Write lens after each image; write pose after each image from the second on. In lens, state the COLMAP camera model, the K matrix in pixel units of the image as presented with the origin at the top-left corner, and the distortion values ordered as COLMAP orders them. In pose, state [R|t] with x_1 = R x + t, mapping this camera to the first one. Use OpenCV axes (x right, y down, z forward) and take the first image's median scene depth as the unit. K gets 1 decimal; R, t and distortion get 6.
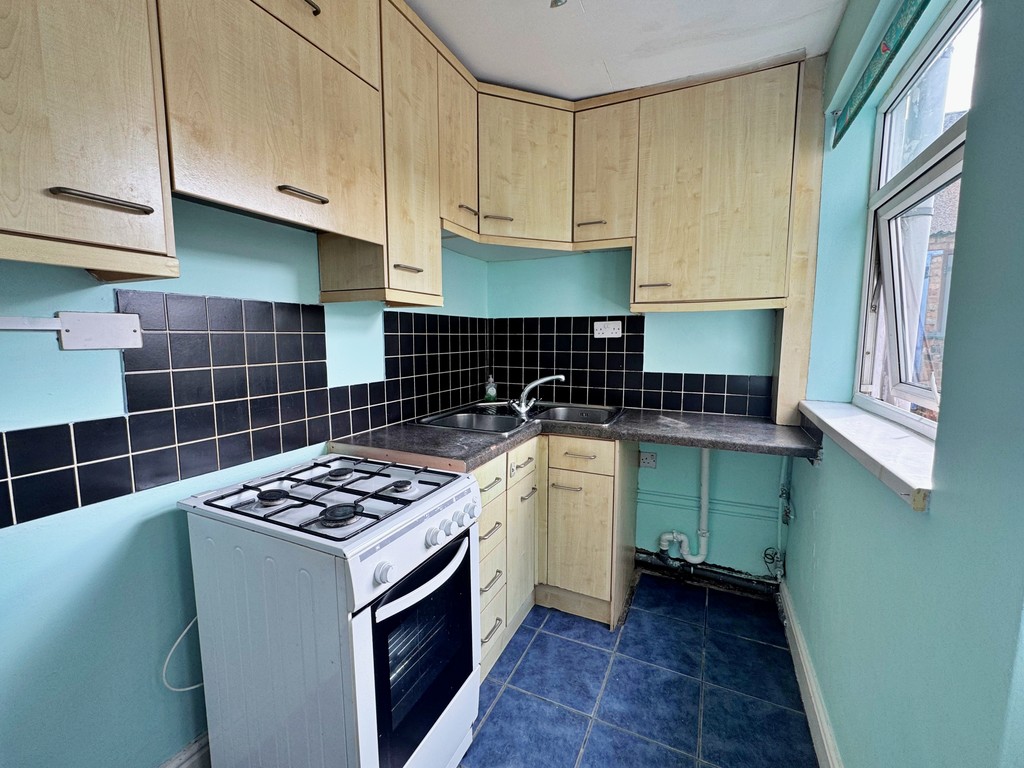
lens RADIAL K [[426.1, 0, 516.8], [0, 426.1, 383.4], [0, 0, 1]] dist [-0.000957, -0.000180]
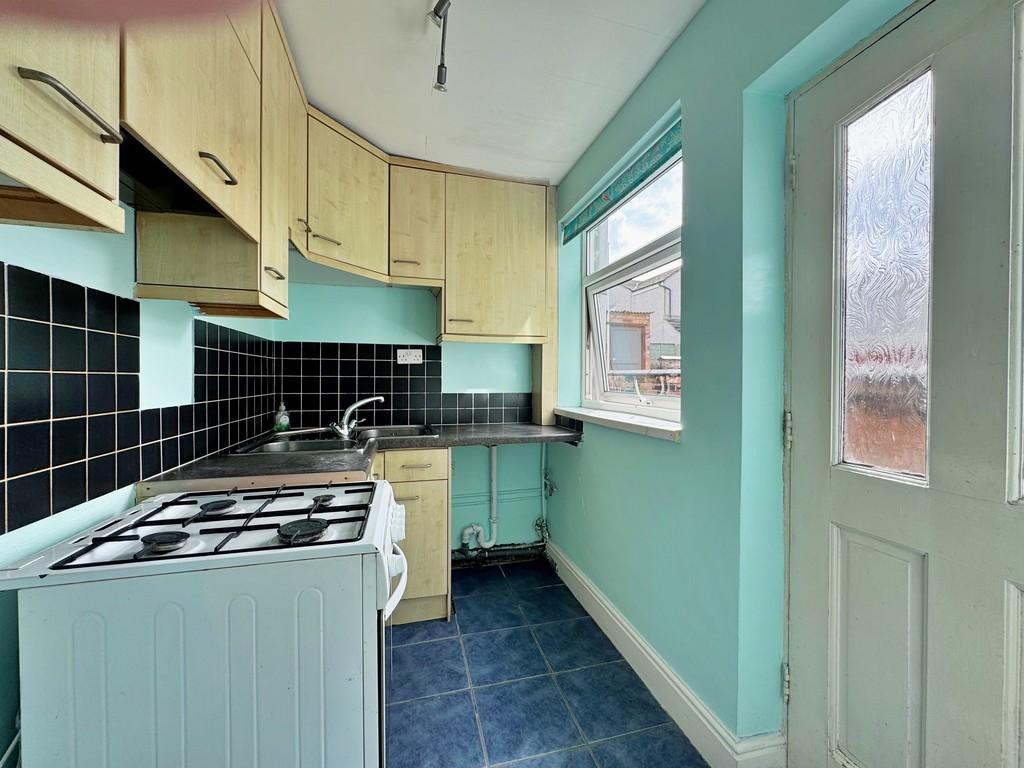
lens RADIAL K [[408.7, 0, 512.0], [0, 408.7, 384.0], [0, 0, 1]] dist [-0.000587, 0.000080]
pose [[0.763725, -0.004350, 0.645527, -0.339569], [0.066870, 0.995131, -0.072409, 0.050999], [-0.642068, 0.098467, 0.760298, 0.019799]]
